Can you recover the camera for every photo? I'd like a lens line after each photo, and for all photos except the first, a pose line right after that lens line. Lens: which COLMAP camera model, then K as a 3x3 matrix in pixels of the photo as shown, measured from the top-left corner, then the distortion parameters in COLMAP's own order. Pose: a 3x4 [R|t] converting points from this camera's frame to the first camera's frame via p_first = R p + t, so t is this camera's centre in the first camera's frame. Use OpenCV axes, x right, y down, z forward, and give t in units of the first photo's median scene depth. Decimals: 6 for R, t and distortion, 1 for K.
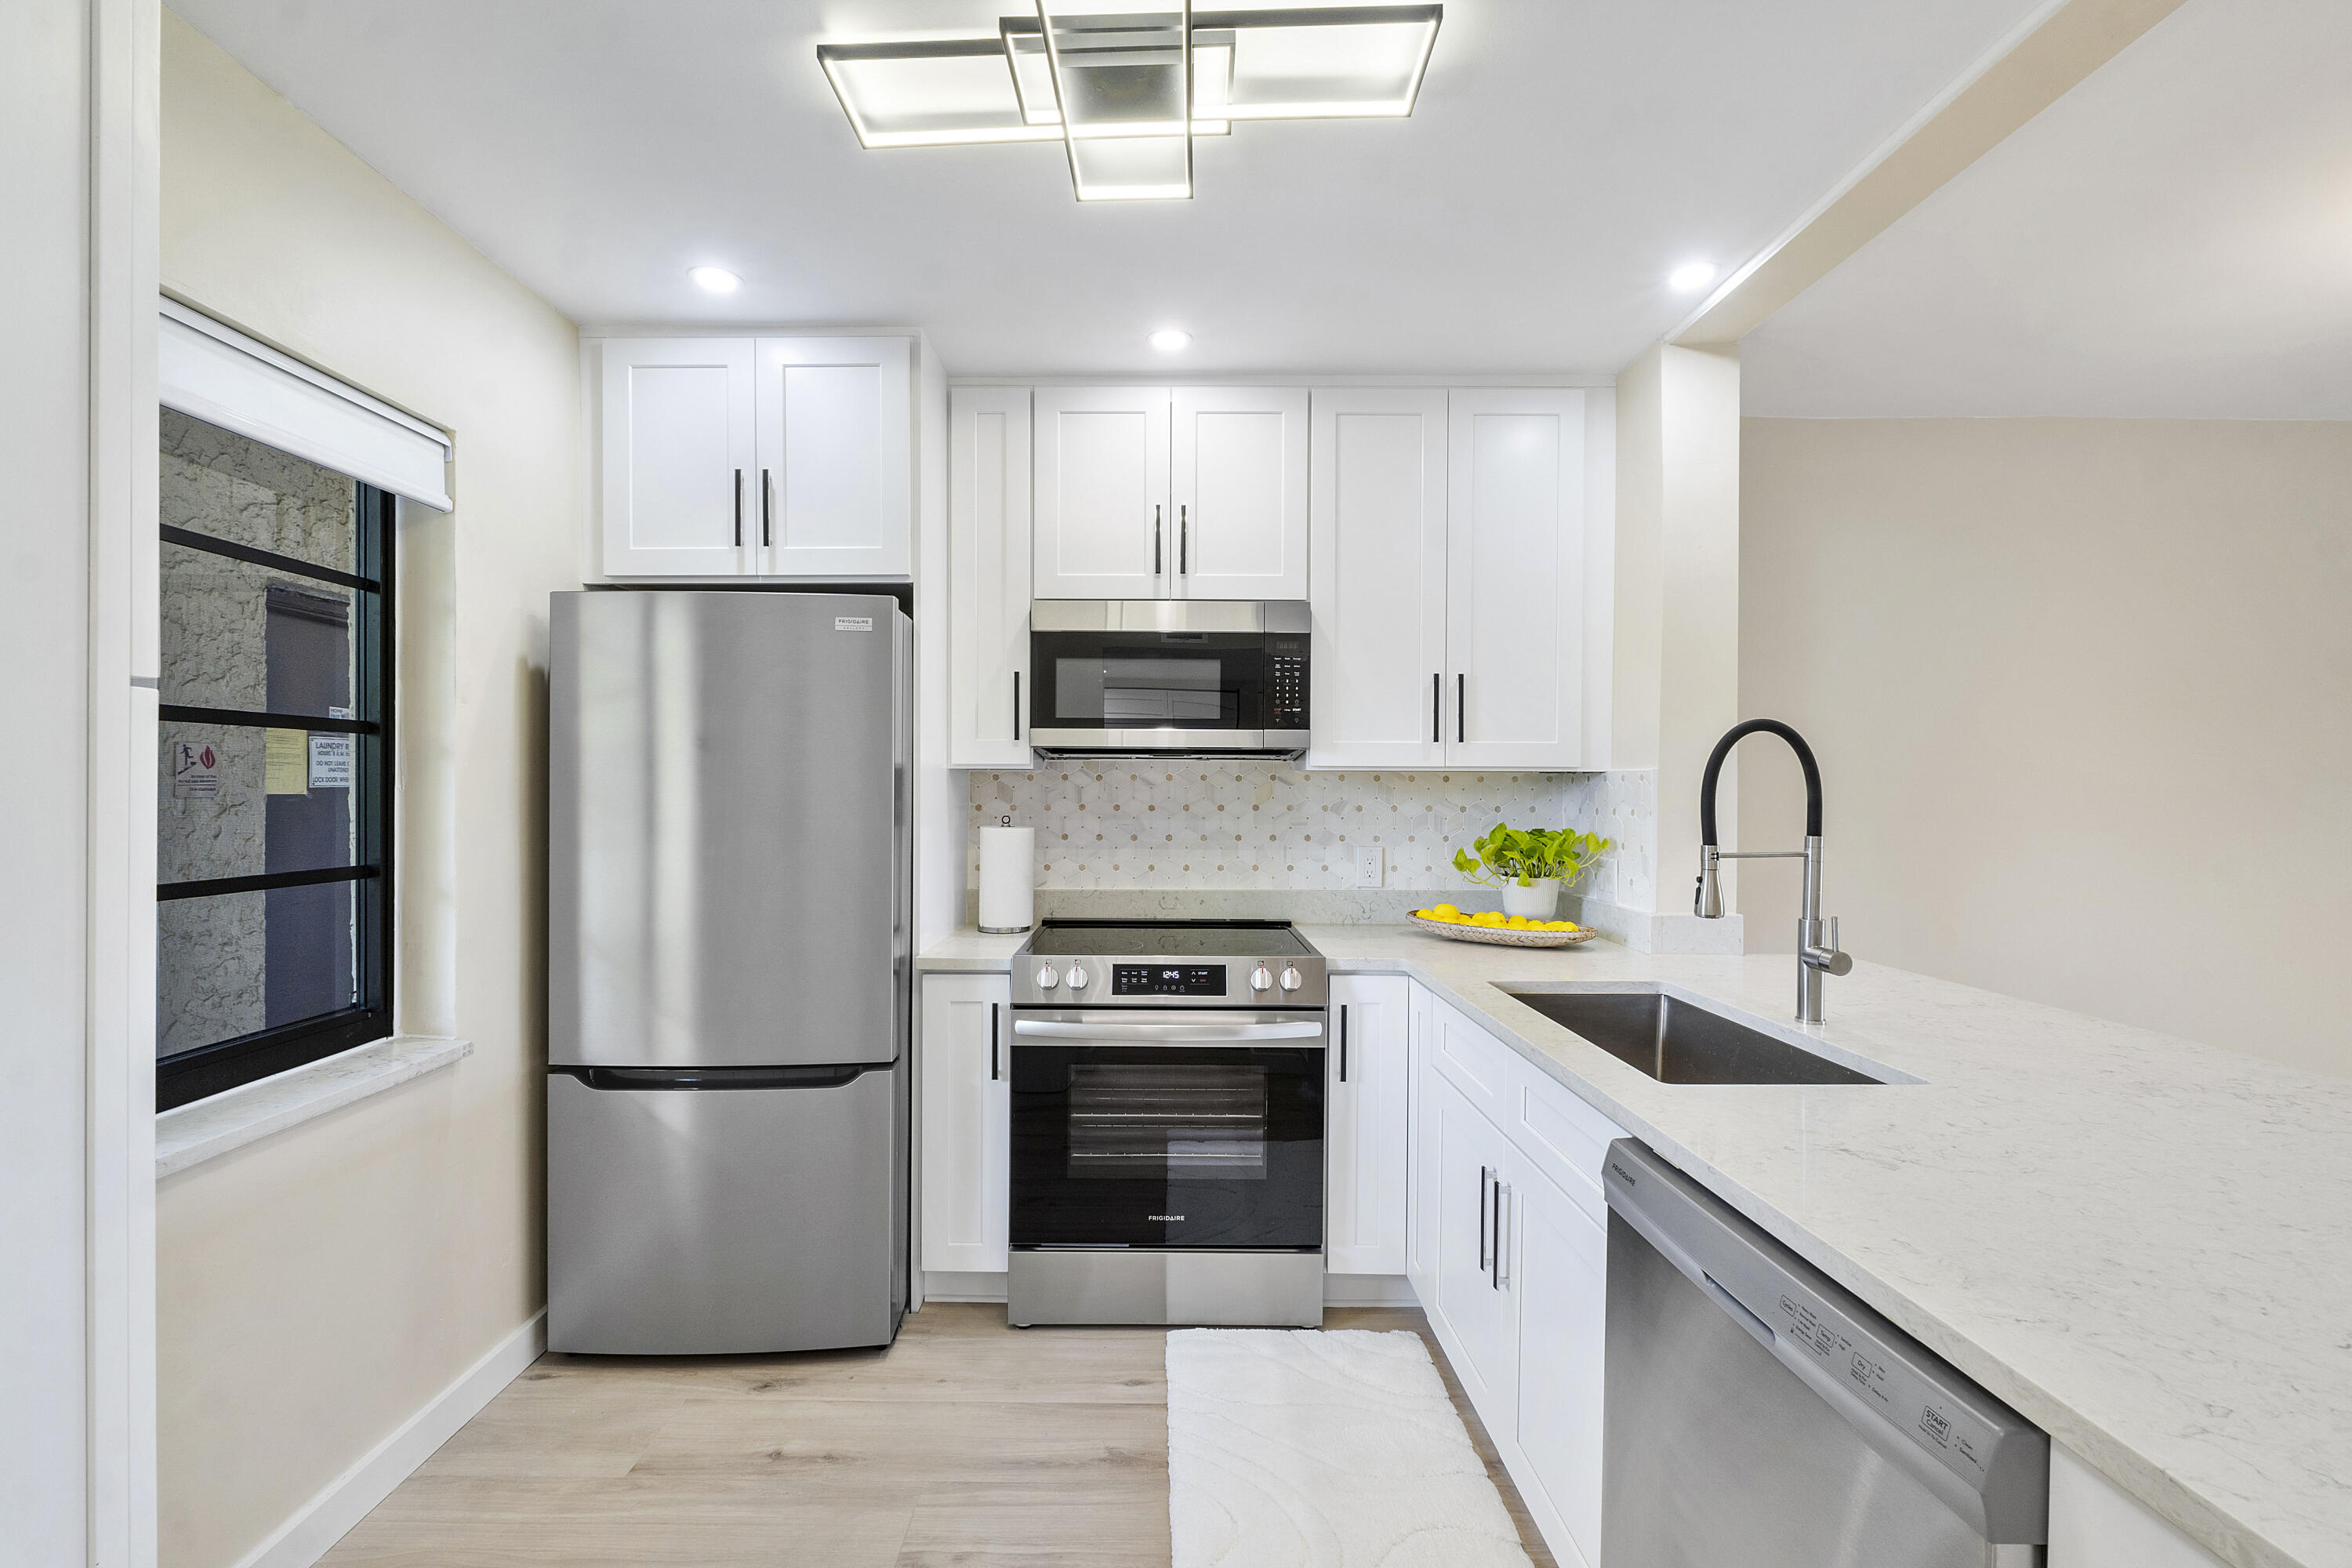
lens RADIAL K [[997.6, 0, 1162.9], [0, 997.6, 792.8], [0, 0, 1]] dist [-0.006771, -0.000503]
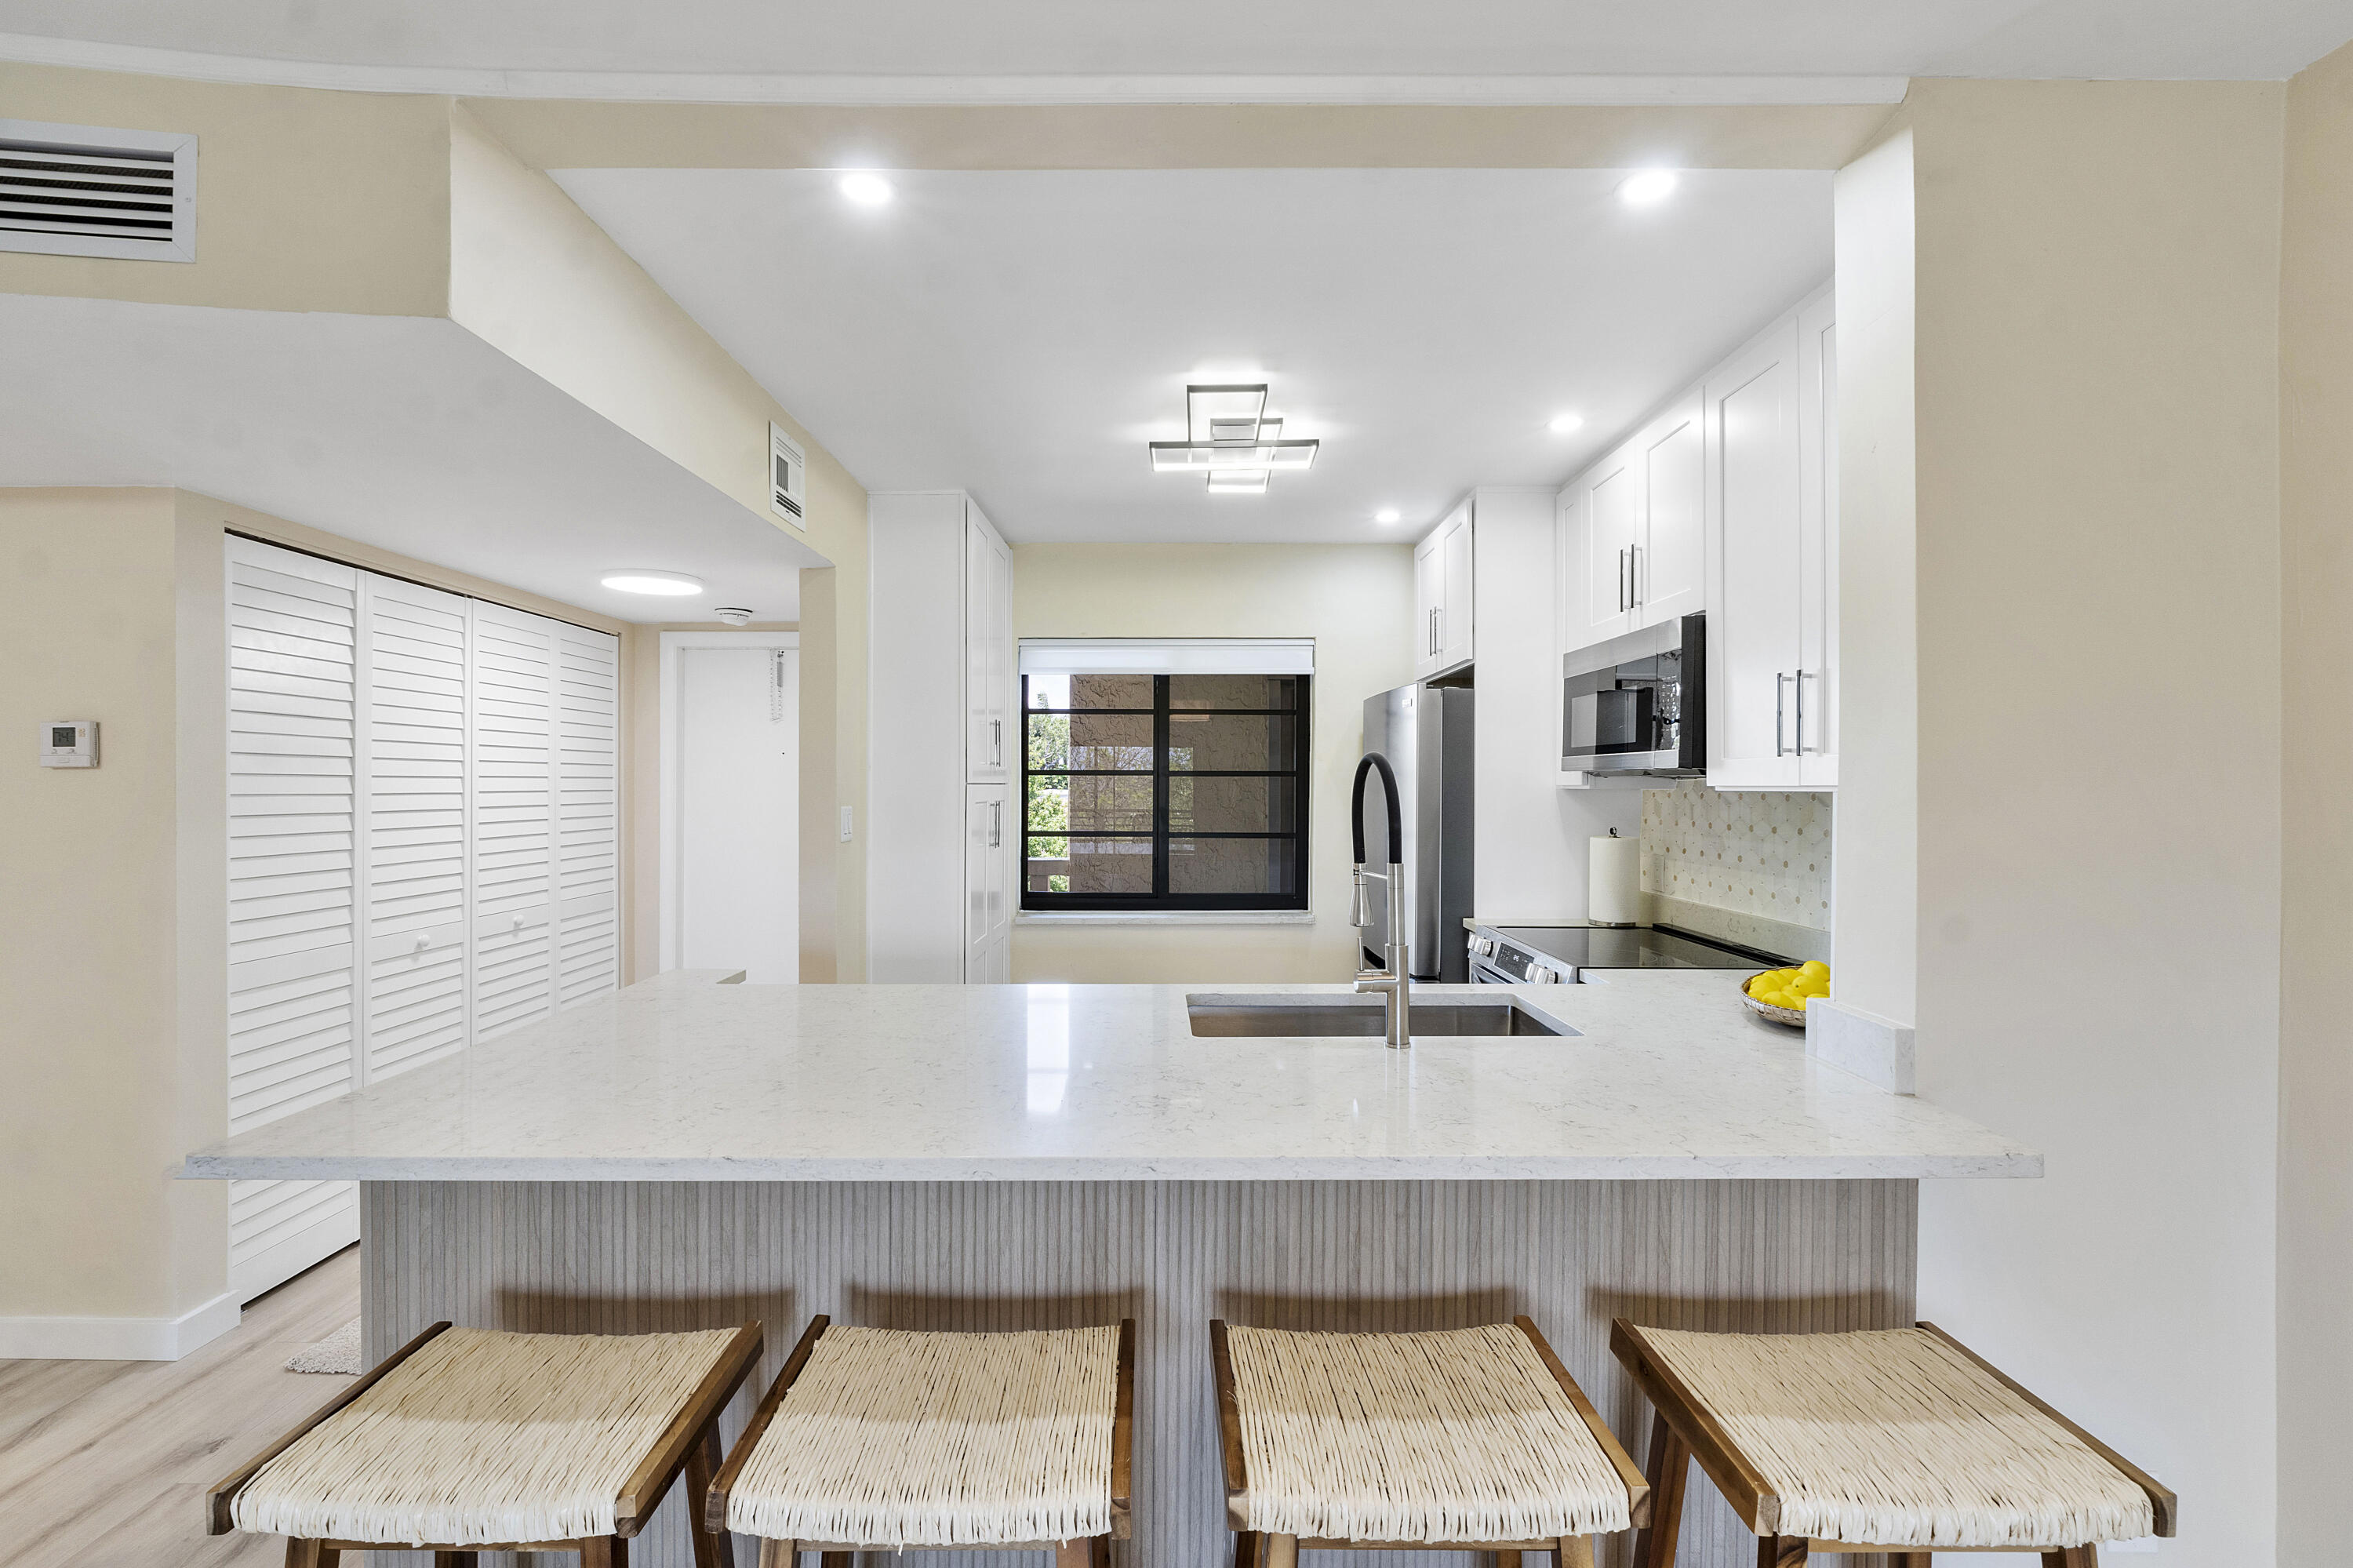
lens RADIAL K [[998.0, 0, 1166.6], [0, 998.0, 786.3], [0, 0, 1]] dist [-0.006771, -0.000503]
pose [[-0.002132, -0.002875, -0.999994, 1.097880], [-0.009318, 0.999953, -0.002855, -0.019641], [0.999954, 0.009312, -0.002159, 0.500142]]
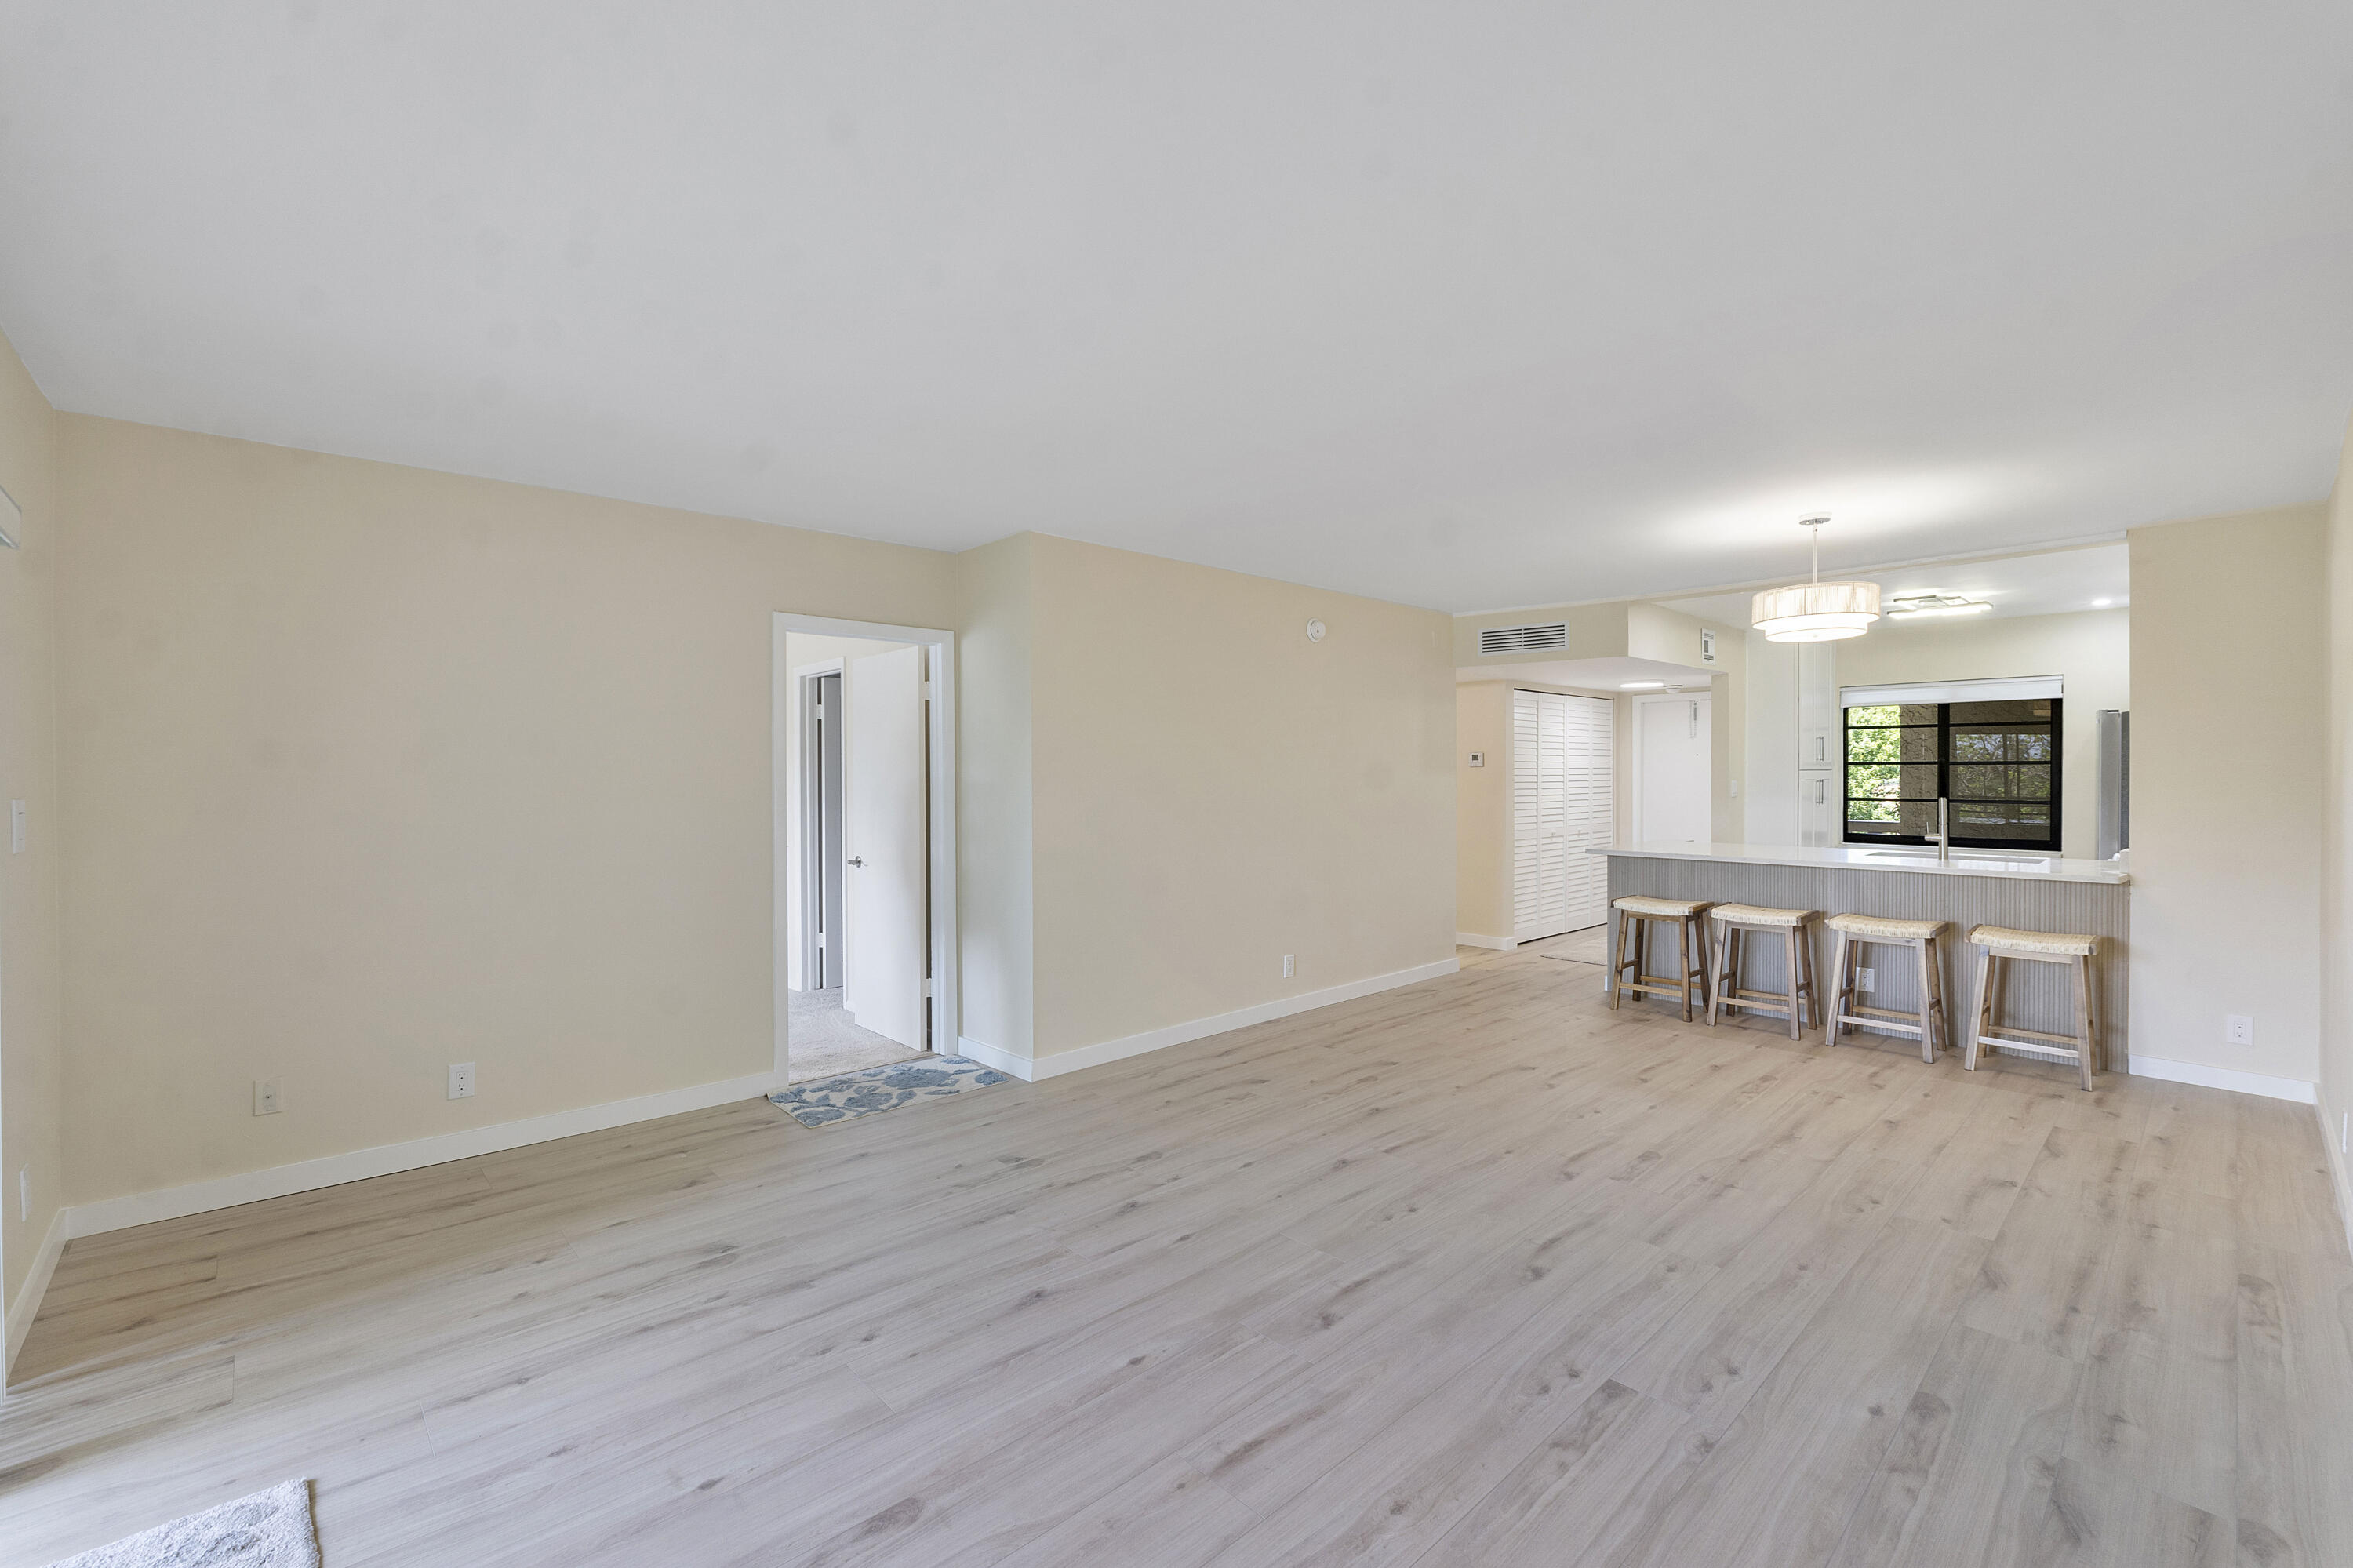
lens RADIAL K [[998.0, 0, 1162.1], [0, 998.0, 776.0], [0, 0, 1]] dist [-0.006771, -0.000503]
pose [[-0.738244, -0.000408, -0.674534, 2.847473], [-0.006391, 0.999959, 0.006390, -0.015153], [0.674504, 0.009028, -0.738216, 1.053334]]
